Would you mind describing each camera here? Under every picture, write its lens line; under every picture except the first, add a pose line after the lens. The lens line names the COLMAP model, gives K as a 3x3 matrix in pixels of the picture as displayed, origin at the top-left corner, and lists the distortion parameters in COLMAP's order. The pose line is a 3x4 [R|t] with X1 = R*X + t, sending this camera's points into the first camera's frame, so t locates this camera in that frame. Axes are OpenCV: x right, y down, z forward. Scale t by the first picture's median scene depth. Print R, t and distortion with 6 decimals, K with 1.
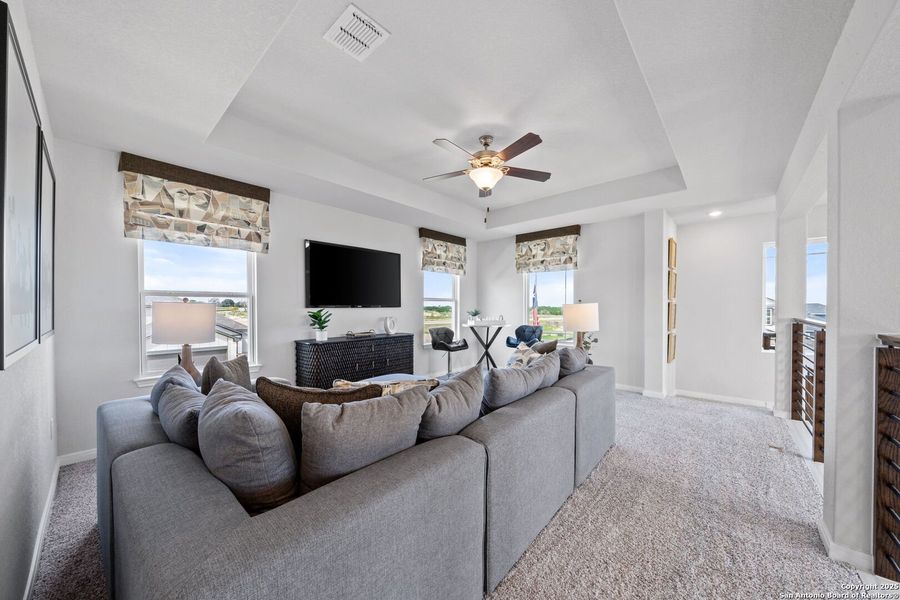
lens RADIAL K [[309.9, 0, 448.9], [0, 309.9, 308.2], [0, 0, 1]] dist [-0.006238, 0.000577]
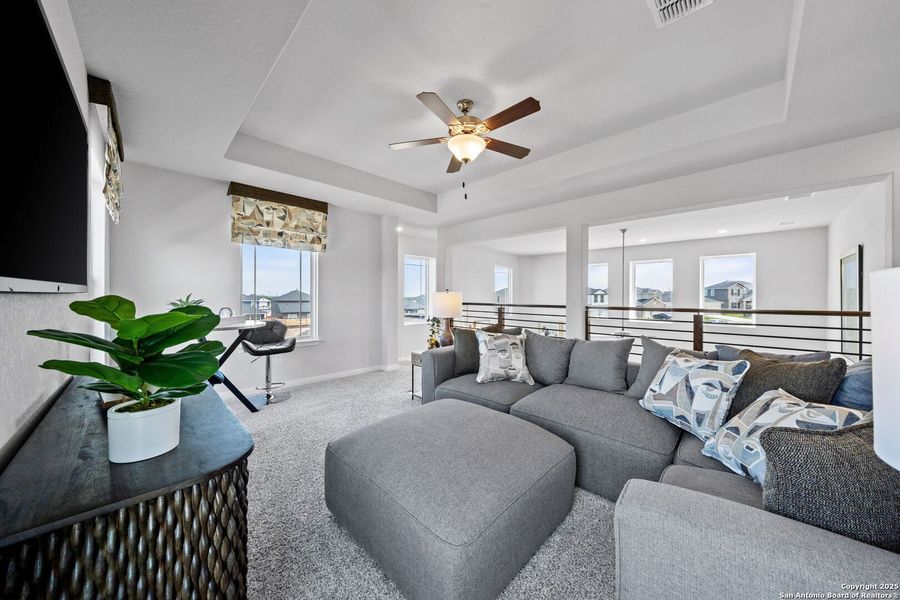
lens RADIAL K [[309.9, 0, 451.1], [0, 309.9, 298.8], [0, 0, 1]] dist [-0.006238, 0.000577]
pose [[0.077224, -0.010919, 0.996954, -0.431281], [-0.010933, 0.999871, 0.011798, -0.007187], [-0.996954, -0.011811, 0.077095, 0.553430]]
